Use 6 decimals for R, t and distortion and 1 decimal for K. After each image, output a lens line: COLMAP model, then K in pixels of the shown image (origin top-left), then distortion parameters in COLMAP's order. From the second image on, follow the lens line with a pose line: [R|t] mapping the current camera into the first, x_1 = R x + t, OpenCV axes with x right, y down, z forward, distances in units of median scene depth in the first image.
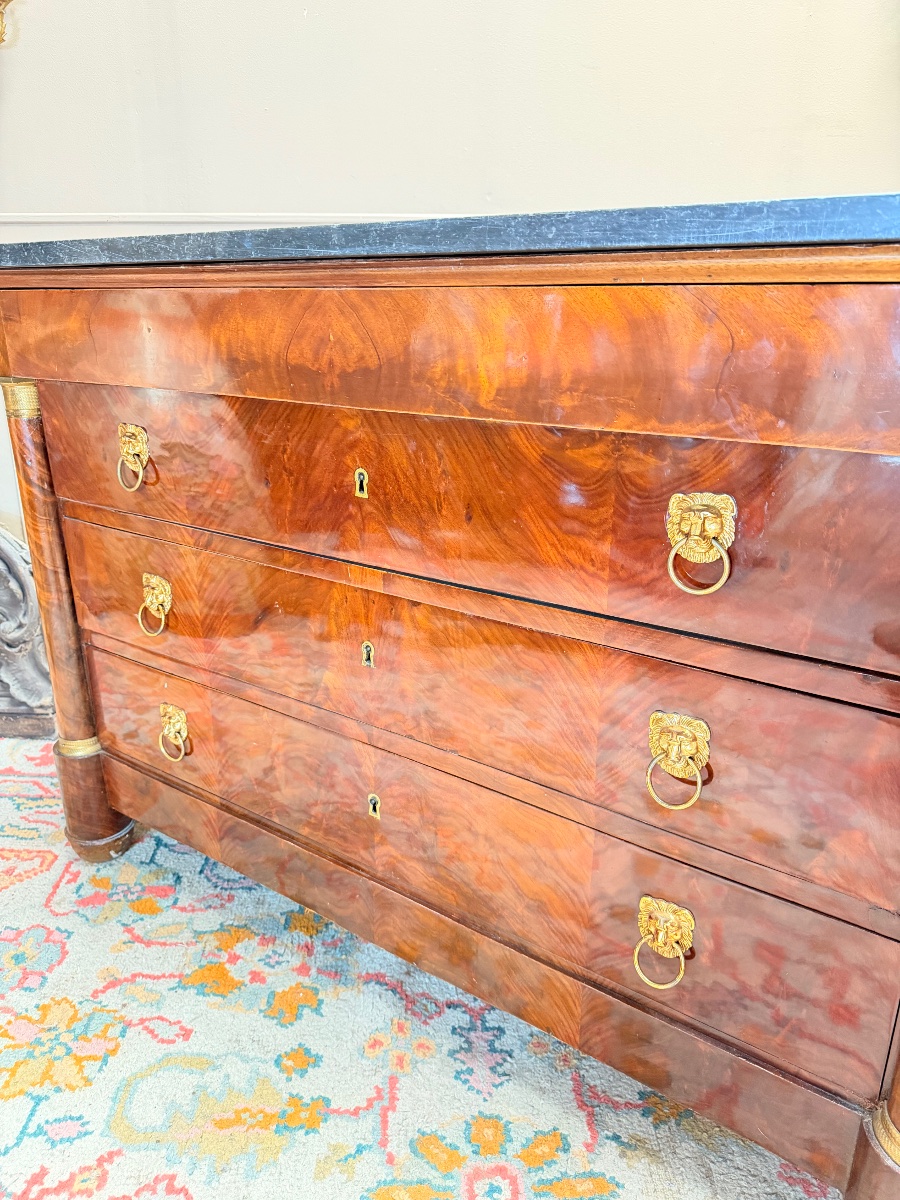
lens RADIAL K [[860.7, 0, 450.0], [0, 860.7, 600.0], [0, 0, 1]] dist [-0.011148, -0.000787]
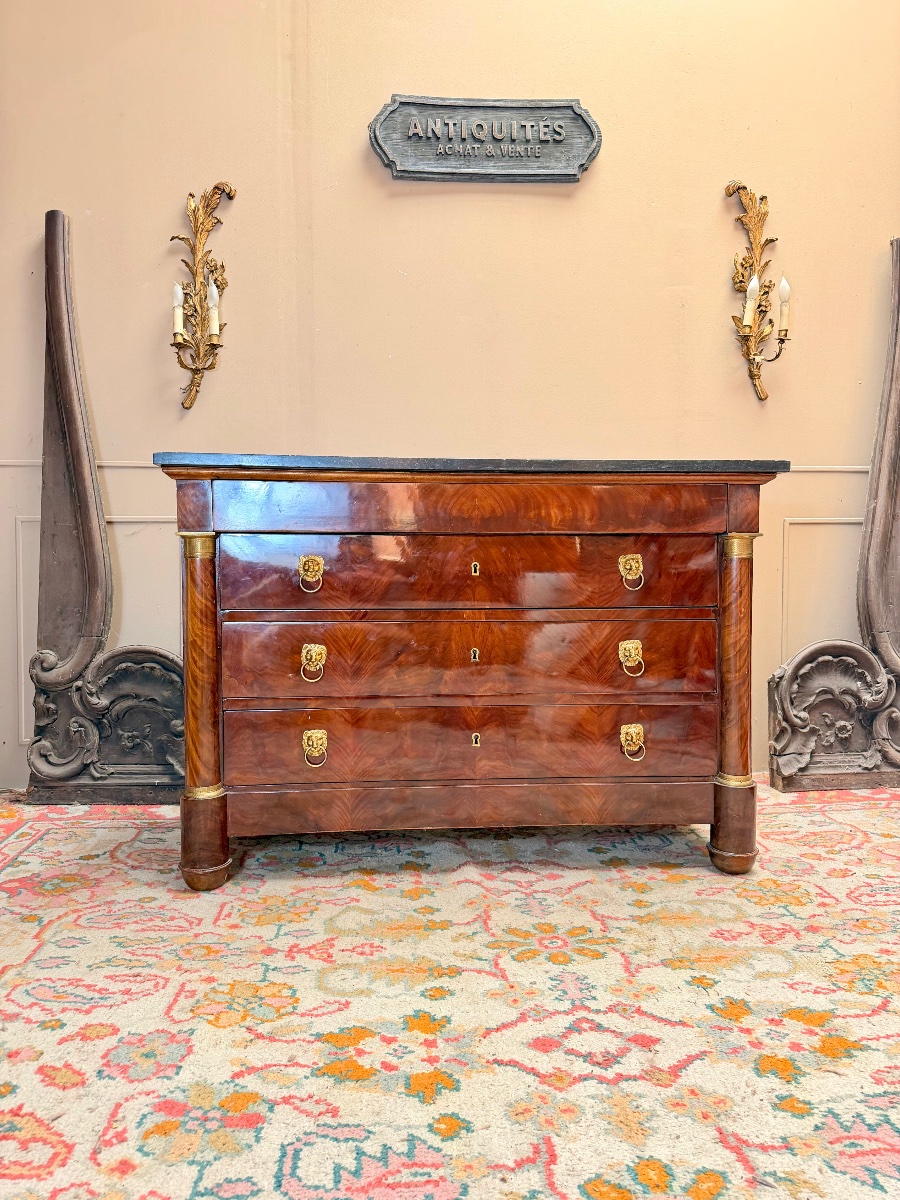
lens RADIAL K [[853.3, 0, 450.0], [0, 853.3, 600.0], [0, 0, 1]] dist [0.000426, -0.006267]
pose [[0.998732, -0.005602, 0.050035, -0.201572], [0.020053, 0.955827, -0.293246, 0.422495], [-0.046182, 0.293878, 0.954727, -0.730440]]
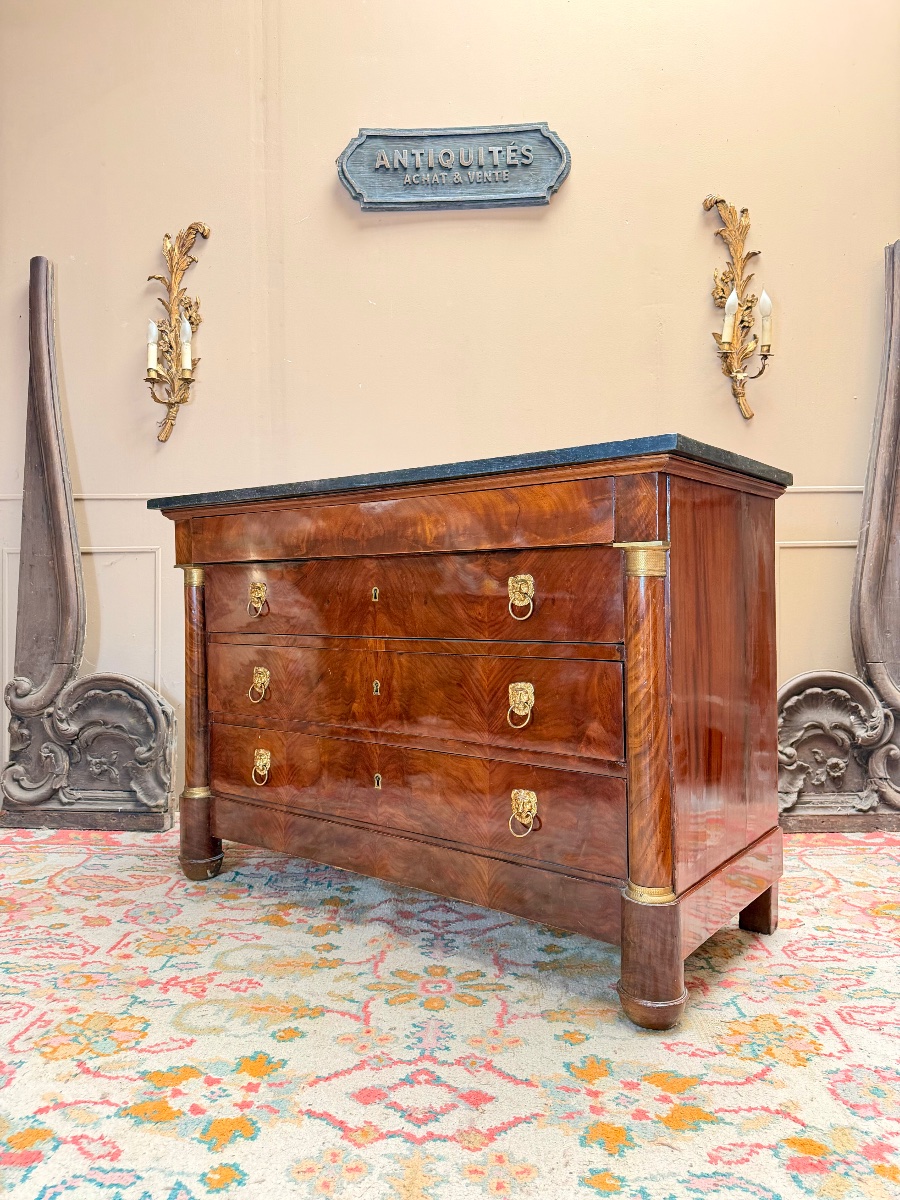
lens RADIAL K [[855.2, 0, 446.0], [0, 855.2, 599.2], [0, 0, 1]] dist [-0.000442, -0.002828]
pose [[0.998495, -0.007834, -0.054271, 0.135014], [-0.010490, 0.944175, -0.329277, 0.420673], [0.053821, 0.329351, 0.942672, -0.691306]]
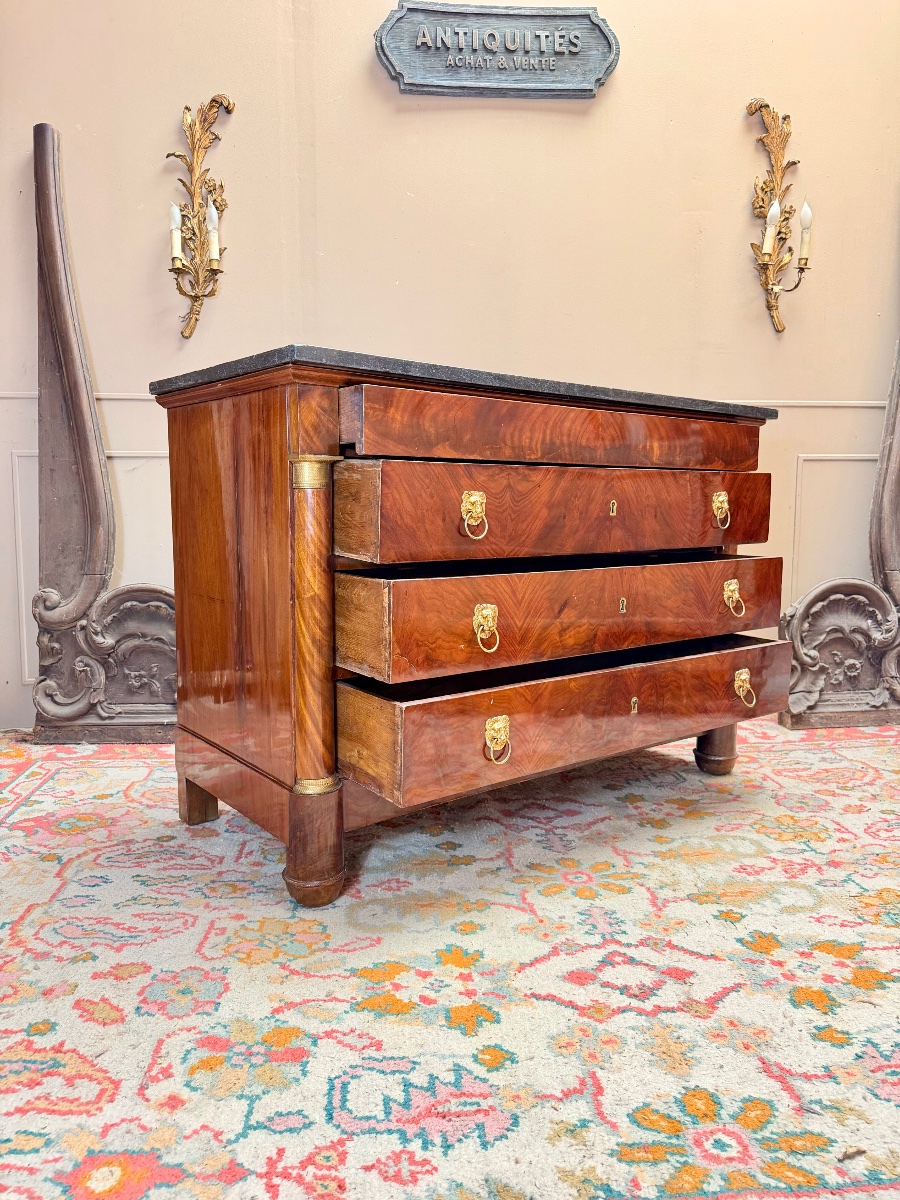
lens RADIAL K [[854.8, 0, 449.8], [0, 854.8, 597.6], [0, 0, 1]] dist [0.006317, -0.010183]
pose [[0.997810, -0.009334, 0.065490, -0.266204], [0.024103, 0.973241, -0.228521, 0.419729], [-0.061605, 0.229599, 0.971334, -0.696649]]
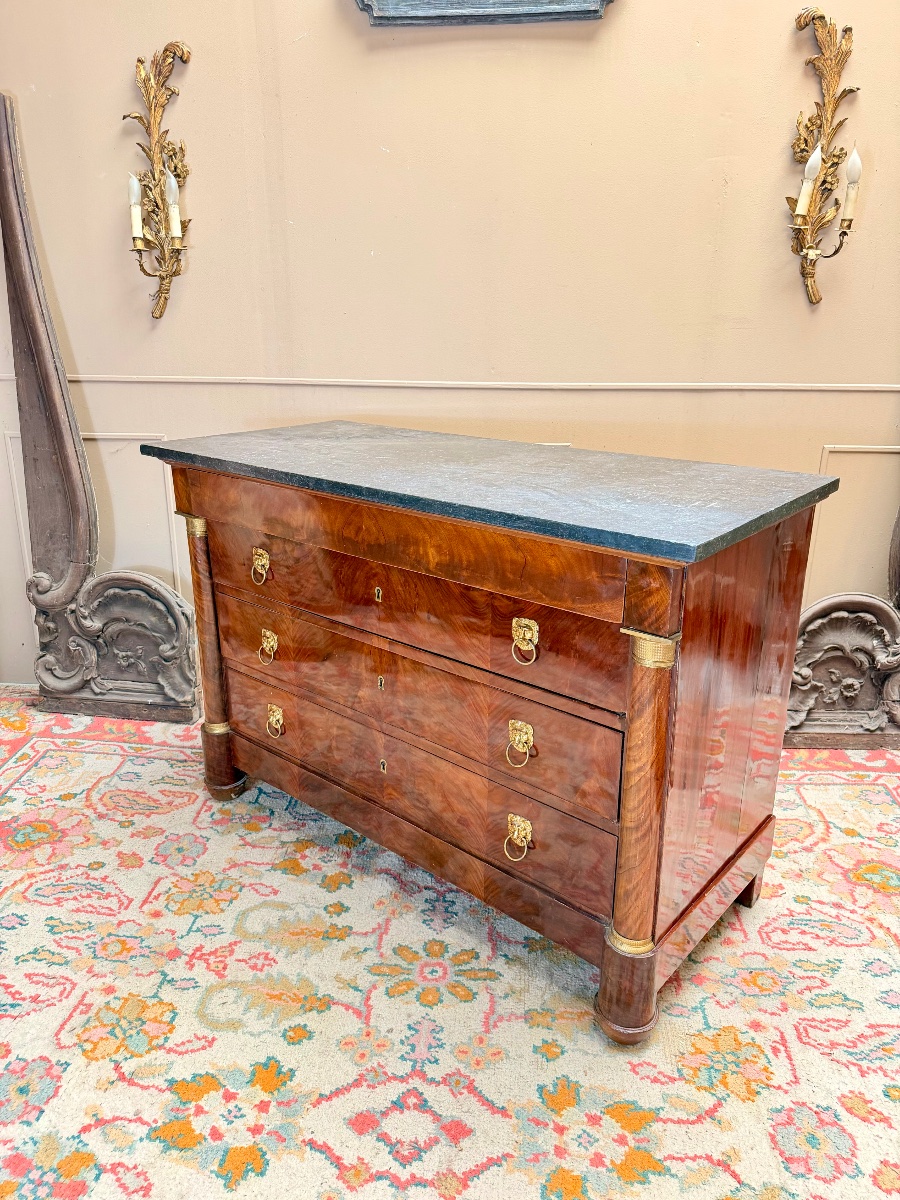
lens RADIAL K [[854.8, 0, 449.8], [0, 854.8, 597.6], [0, 0, 1]] dist [0.006317, -0.010183]
pose [[0.995019, 0.035954, -0.092980, 0.186656], [-0.037386, 0.999207, -0.013705, -0.087068], [0.092414, 0.017113, 0.995574, -0.713053]]
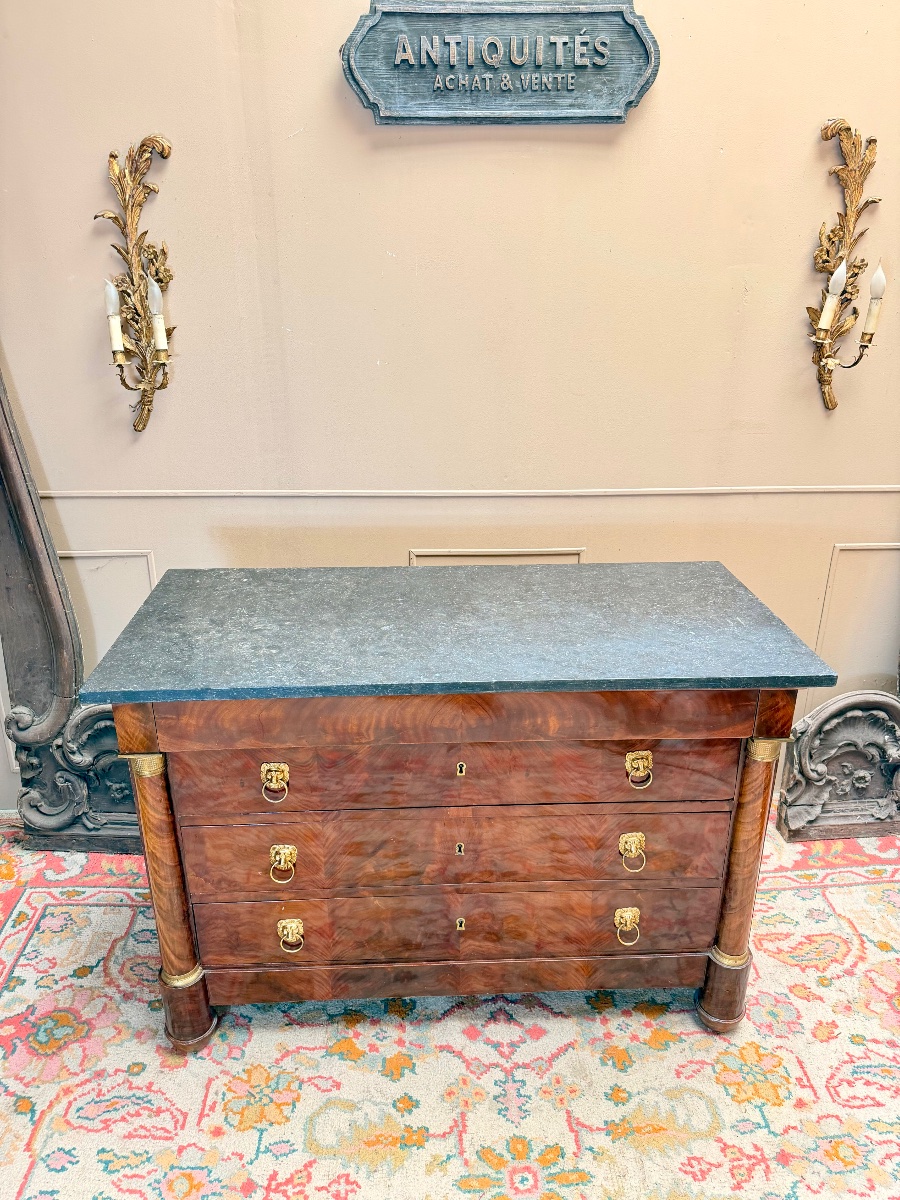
lens RADIAL K [[856.6, 0, 454.8], [0, 856.6, 598.9], [0, 0, 1]] dist [-0.001606, -0.002625]
pose [[0.999869, -0.003998, 0.015707, -0.098174], [0.003354, 0.999162, 0.040787, -0.509410], [-0.015857, -0.040729, 0.999044, -0.630937]]
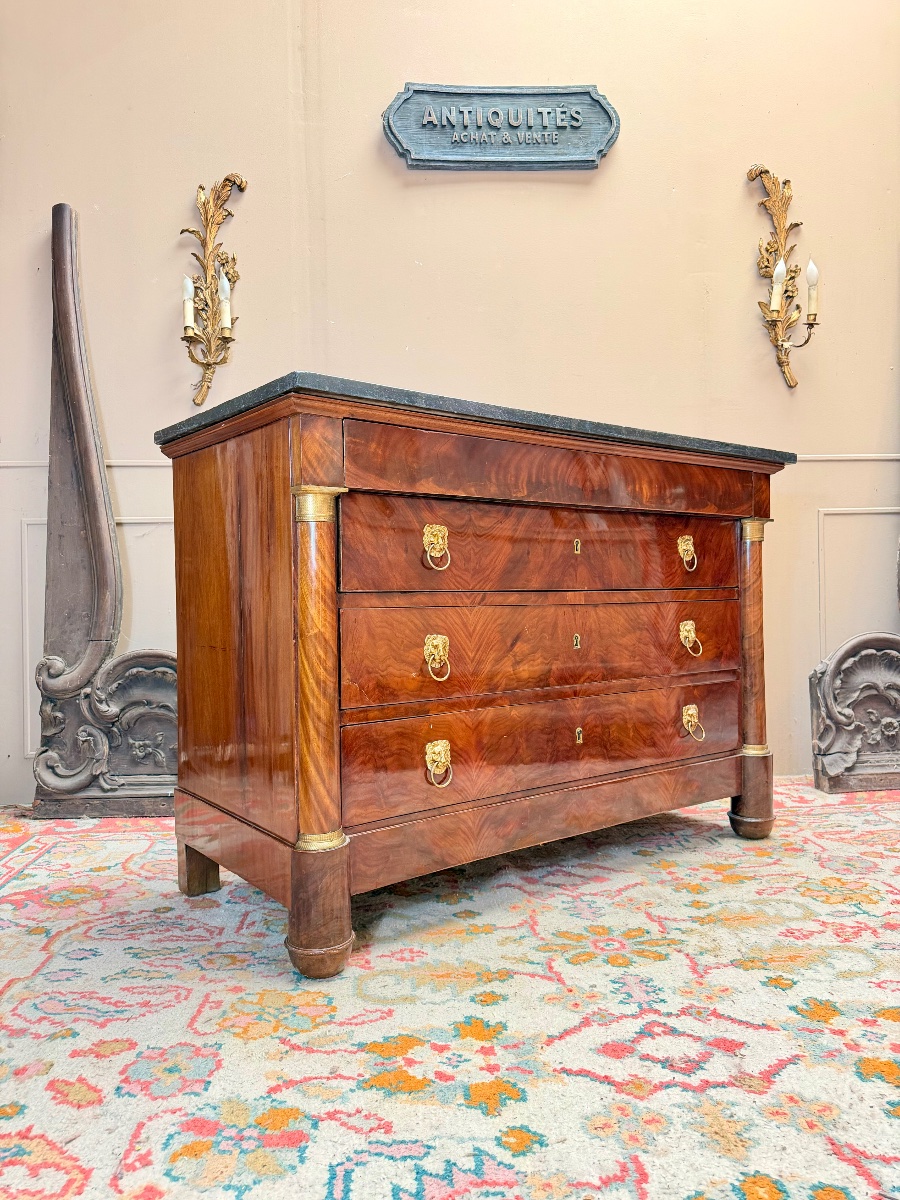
lens RADIAL K [[855.7, 0, 452.1], [0, 855.7, 598.9], [0, 0, 1]] dist [-0.001323, -0.000718]
pose [[0.998572, -0.021619, 0.048849, -0.254128], [0.036526, 0.943599, -0.329069, 0.478124], [-0.038980, 0.330384, 0.943042, -0.606706]]
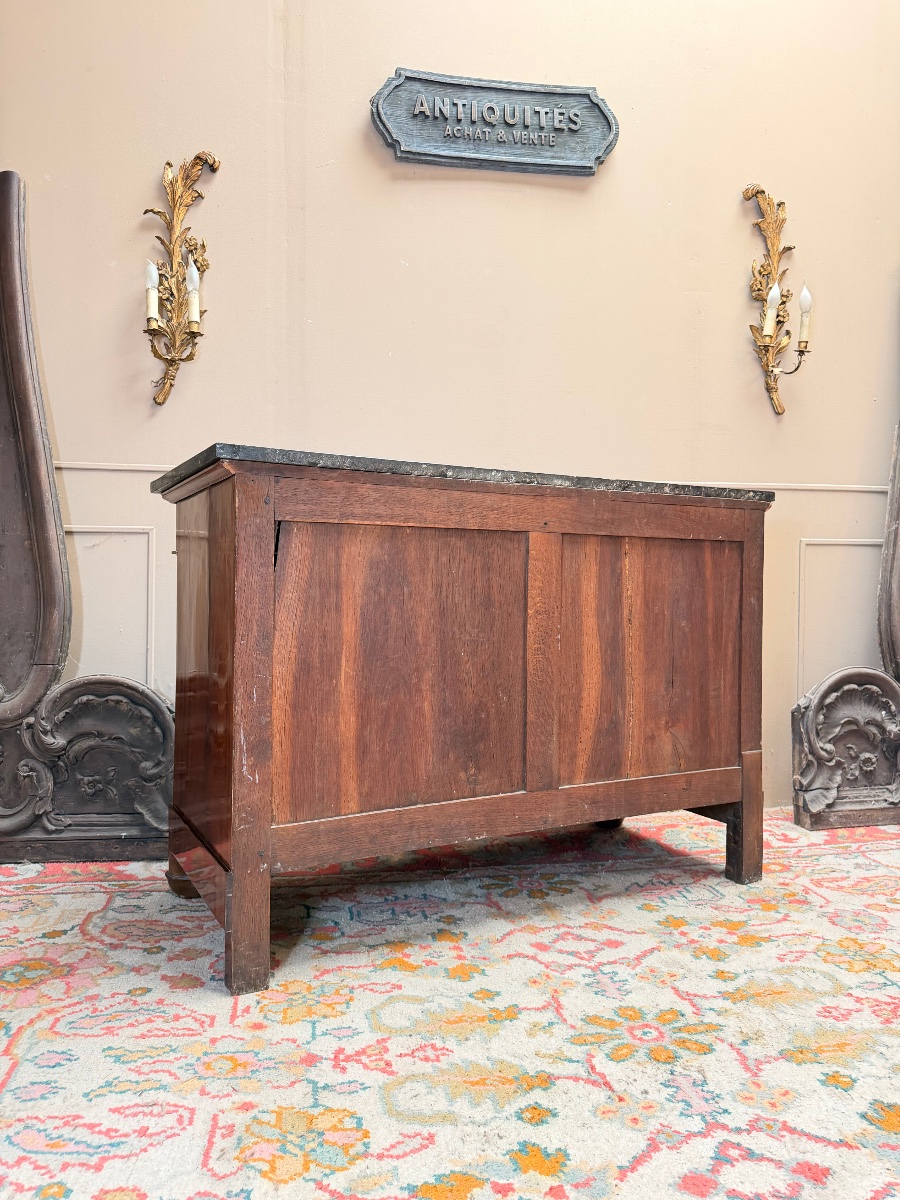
lens RADIAL K [[856.6, 0, 454.8], [0, 856.6, 598.9], [0, 0, 1]] dist [-0.001606, -0.002625]
pose [[0.988705, 0.002593, 0.149855, -0.415946], [0.044667, 0.949317, -0.311131, 0.335426], [-0.143067, 0.314310, 0.938478, -0.499663]]
